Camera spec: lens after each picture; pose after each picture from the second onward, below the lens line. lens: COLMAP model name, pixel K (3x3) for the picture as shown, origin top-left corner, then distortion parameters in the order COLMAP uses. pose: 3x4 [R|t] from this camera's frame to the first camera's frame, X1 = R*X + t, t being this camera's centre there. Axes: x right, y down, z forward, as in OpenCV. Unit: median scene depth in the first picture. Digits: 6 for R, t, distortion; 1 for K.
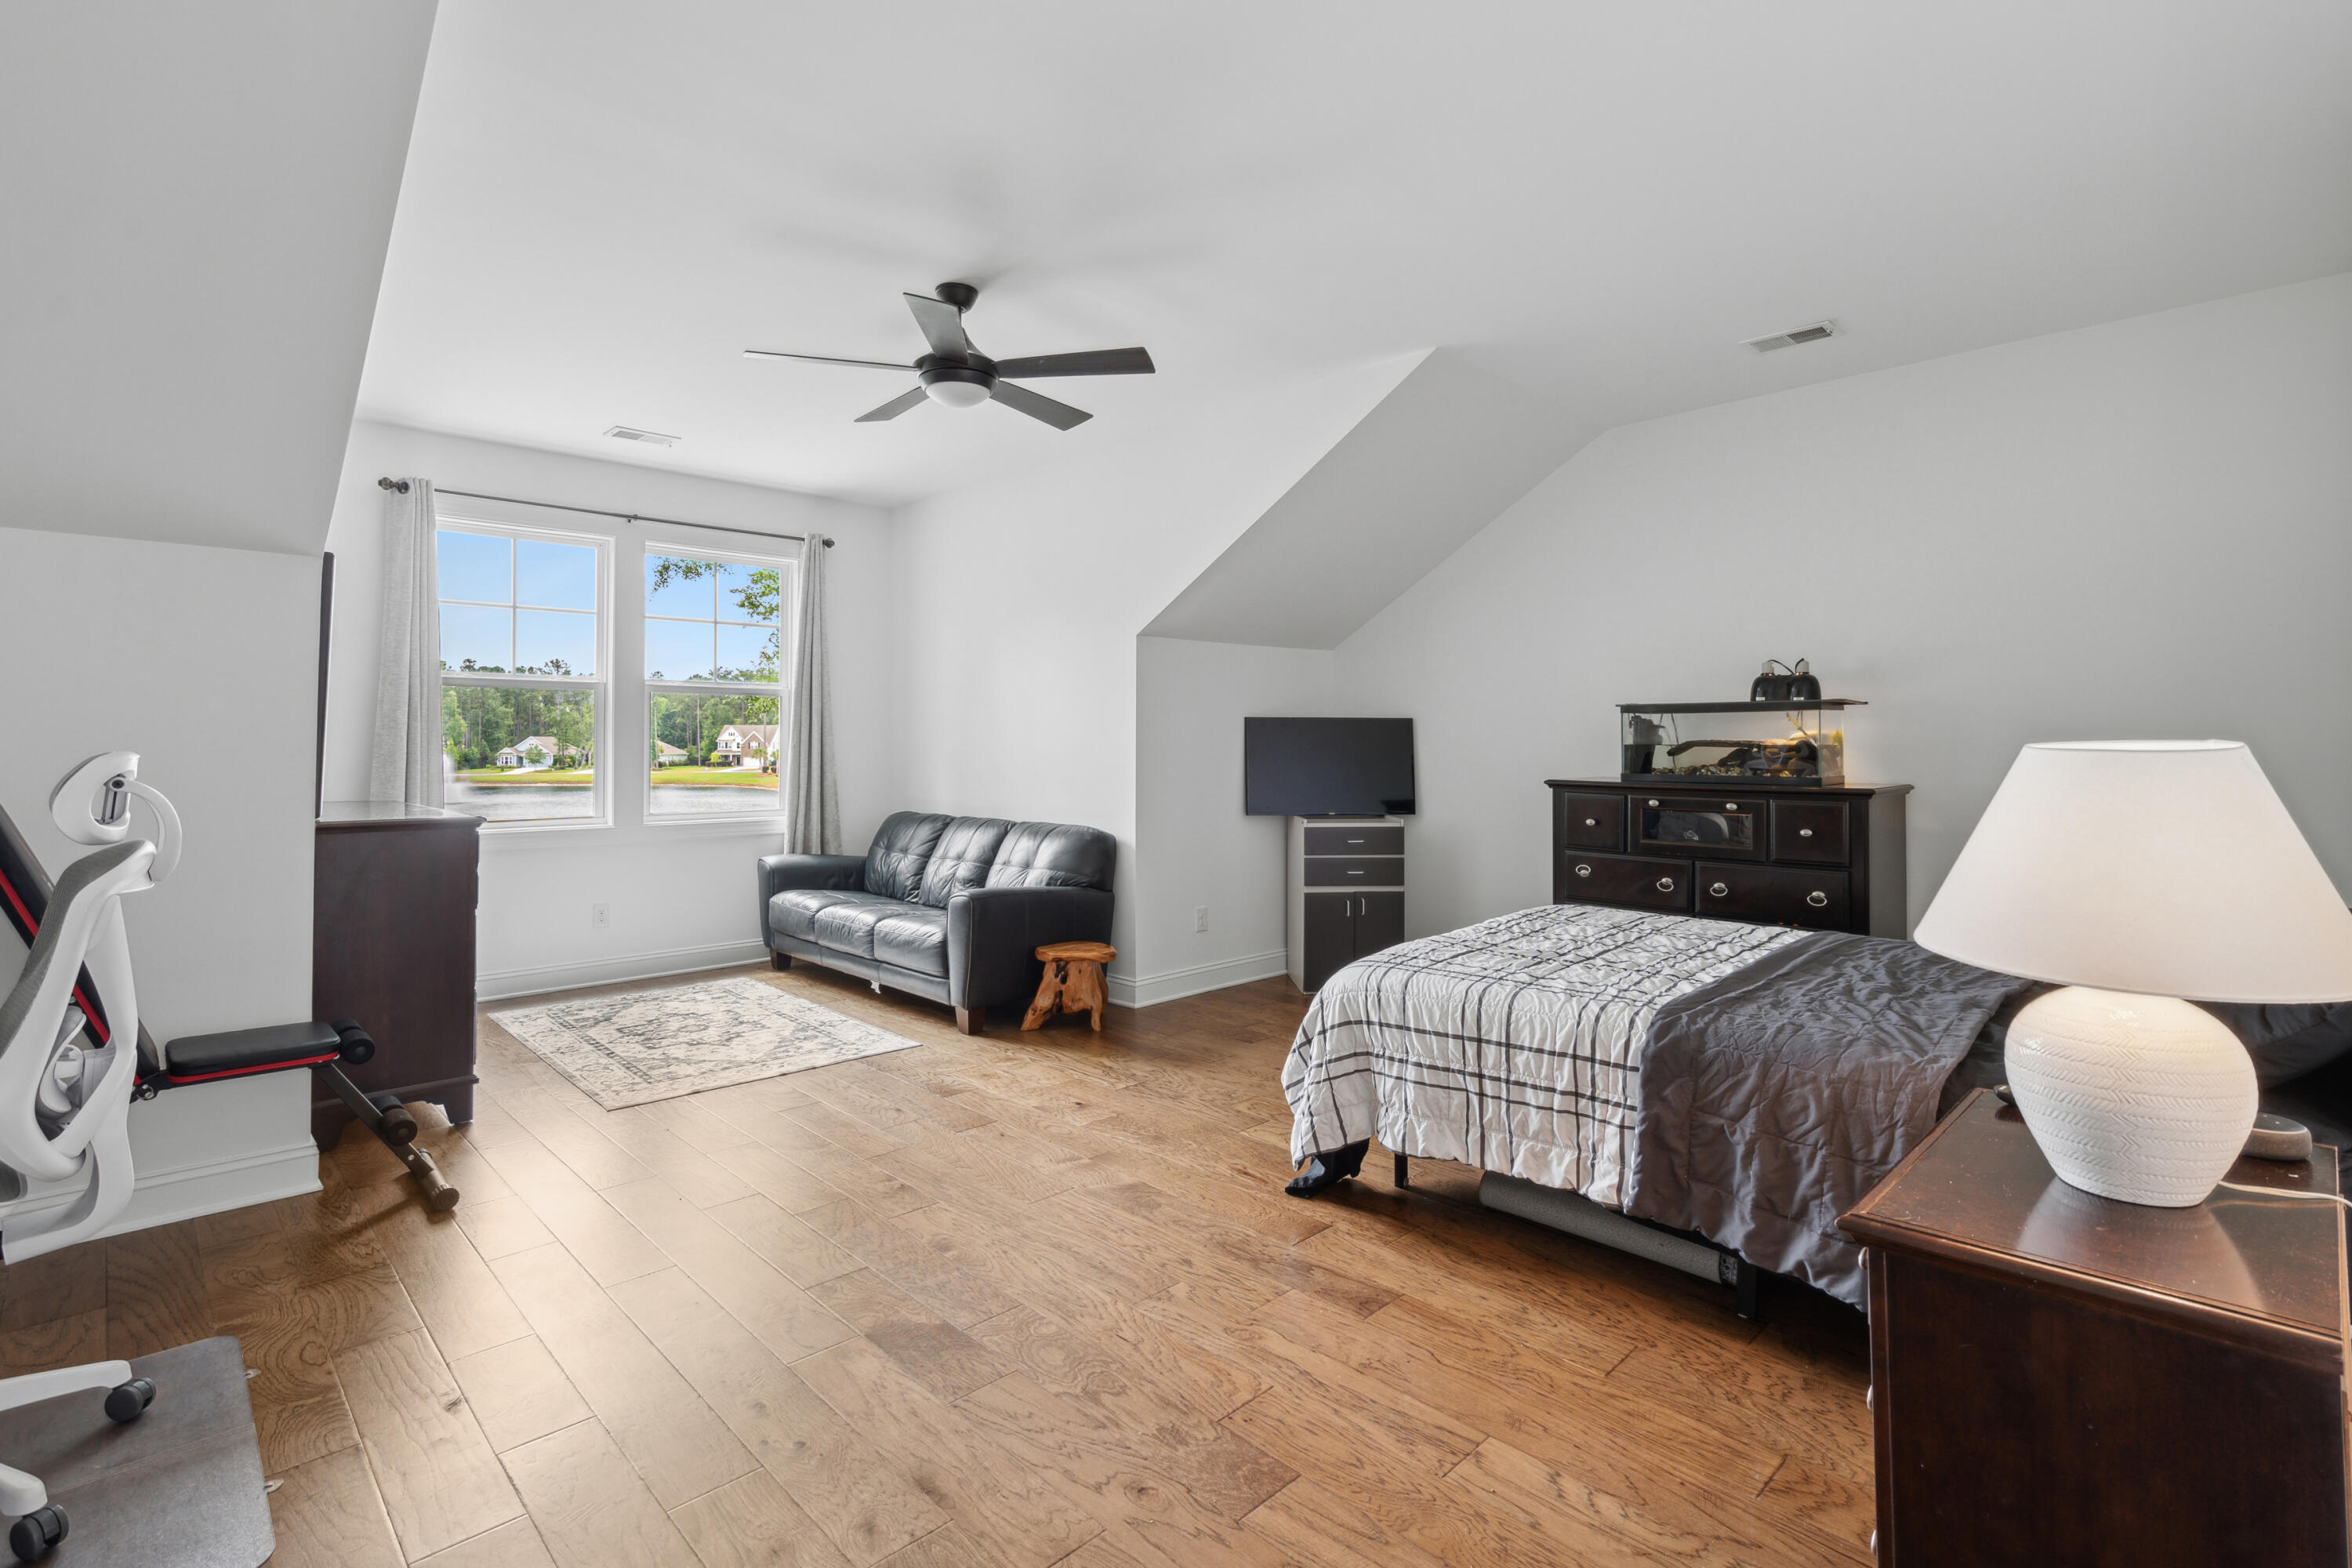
lens RADIAL K [[1073.0, 0, 1175.5], [0, 1073.0, 794.3], [0, 0, 1]] dist [-0.000486, 0.000107]
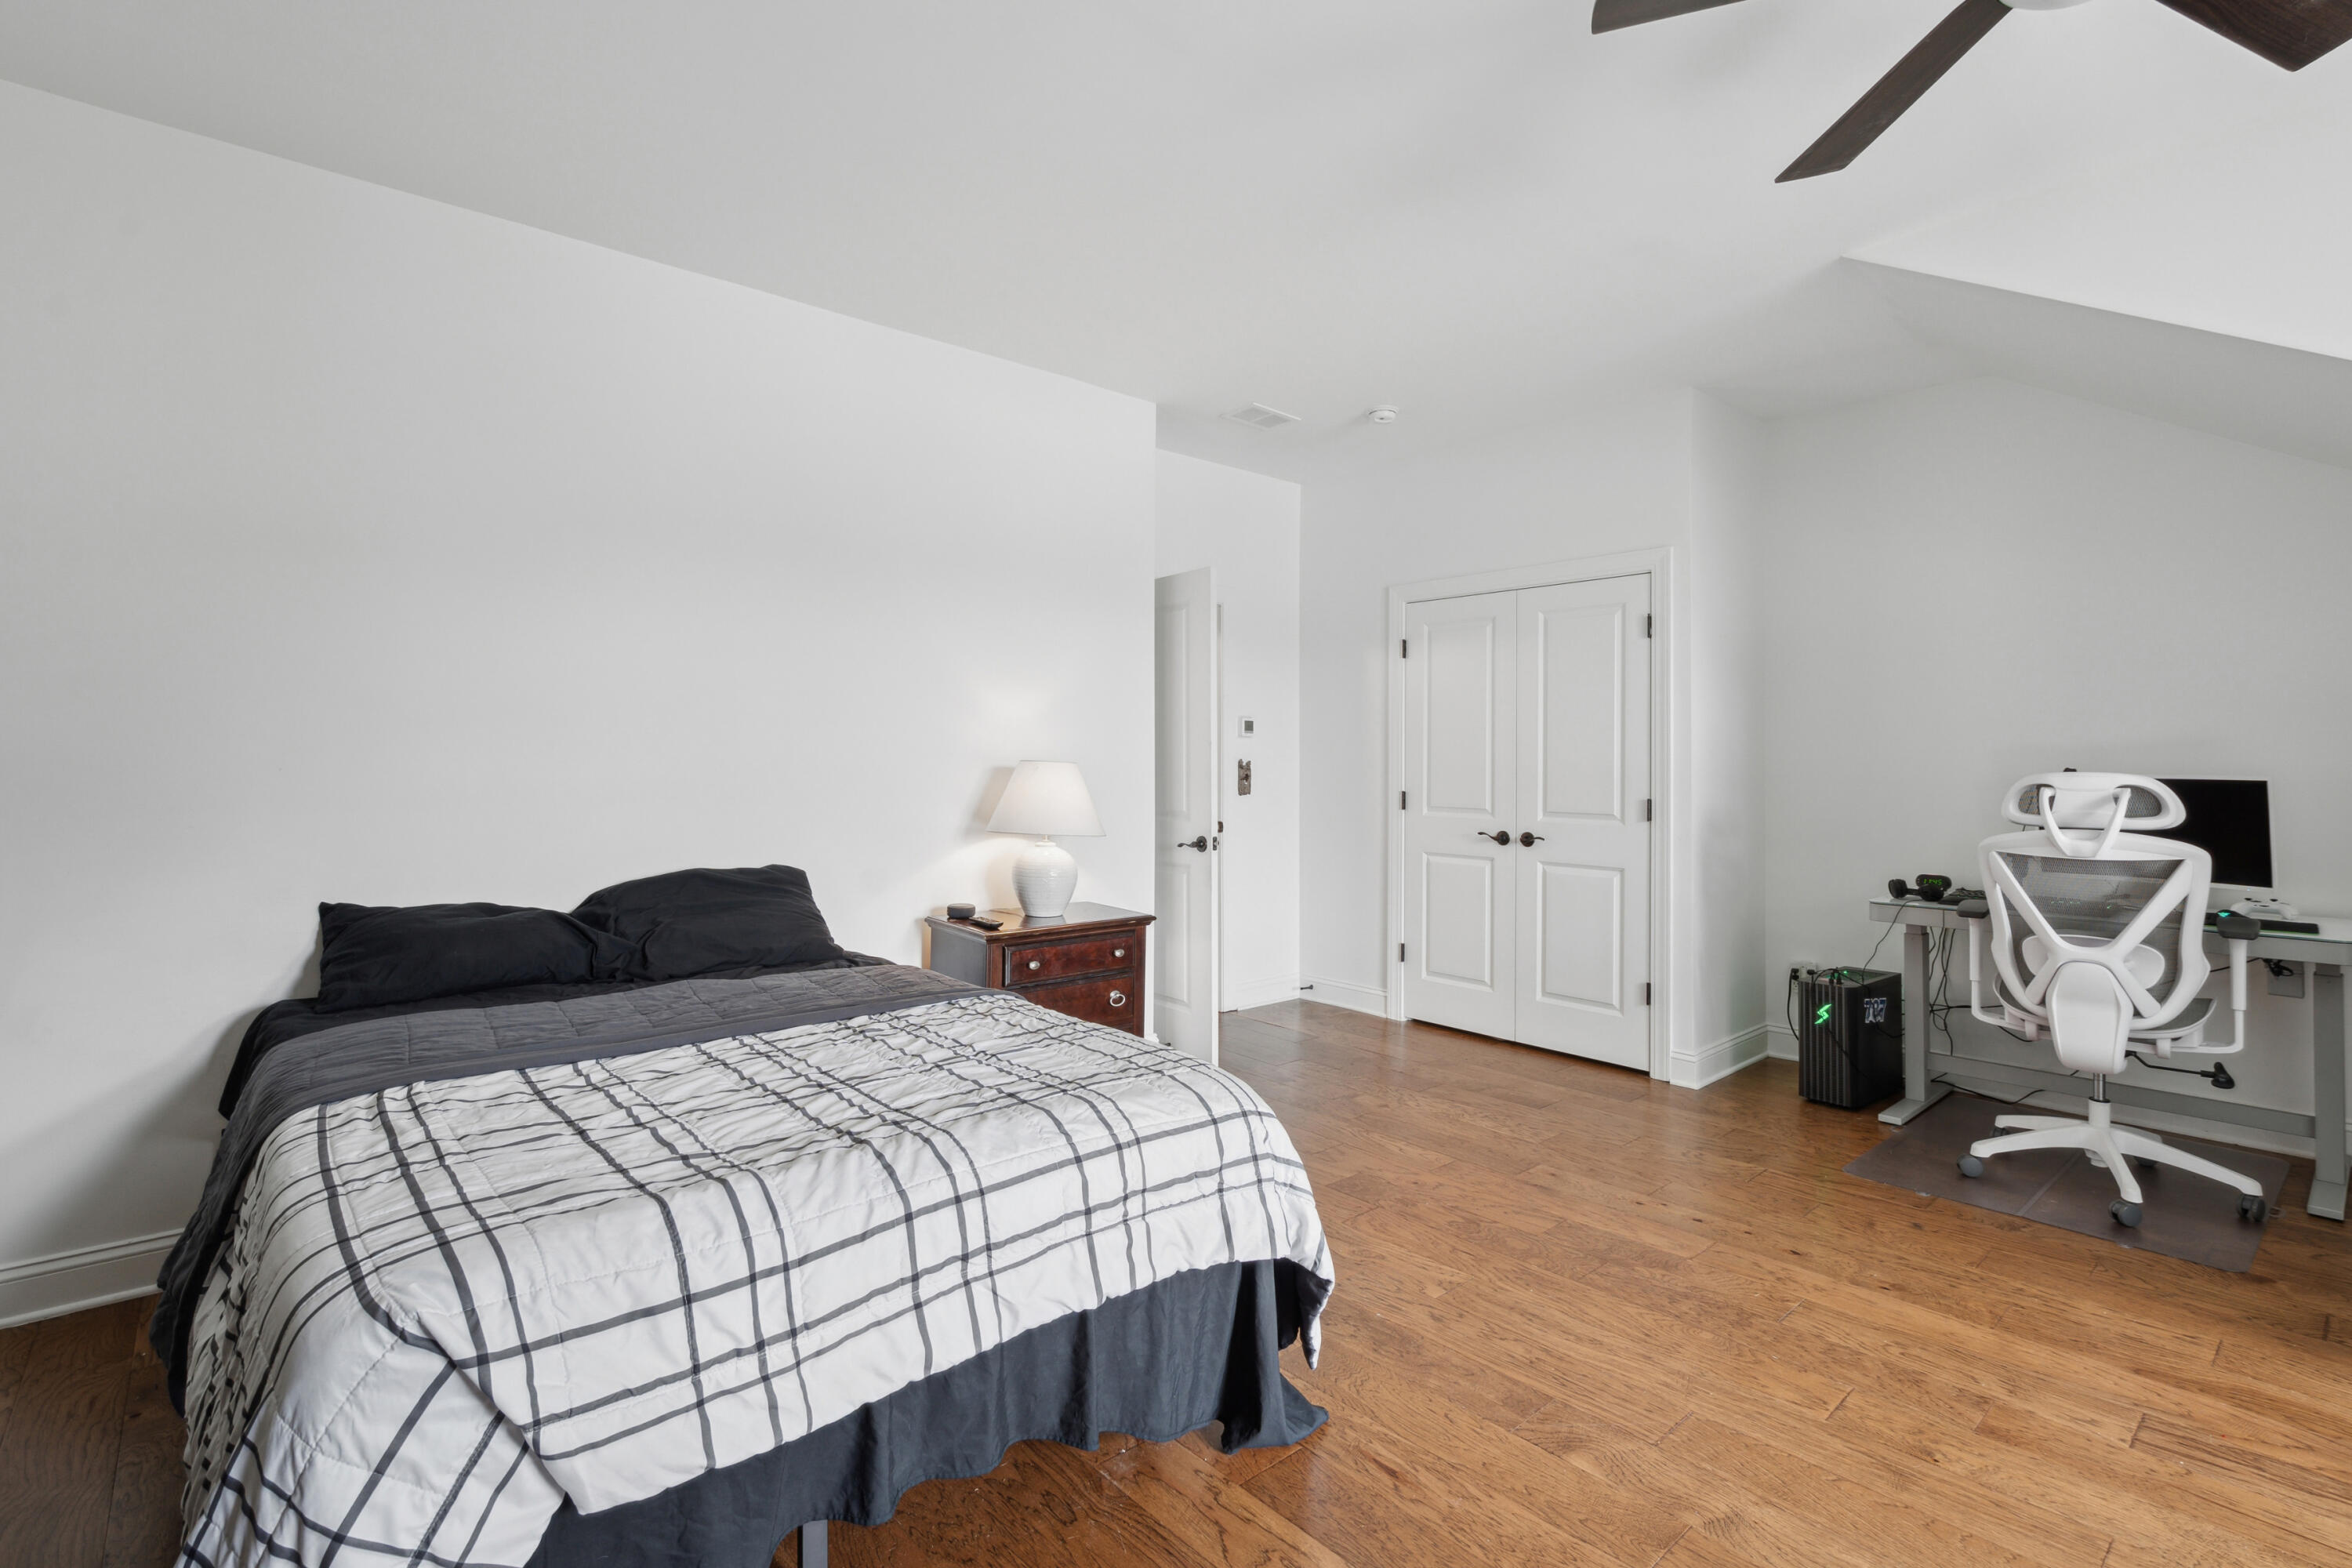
lens RADIAL K [[1073.0, 0, 1175.5], [0, 1073.0, 794.3], [0, 0, 1]] dist [-0.000486, 0.000107]
pose [[-0.998364, 0.002031, 0.057147, 0.184013], [0.006033, 0.997533, 0.069939, -0.088388], [-0.056864, 0.070169, -0.995913, 1.910776]]
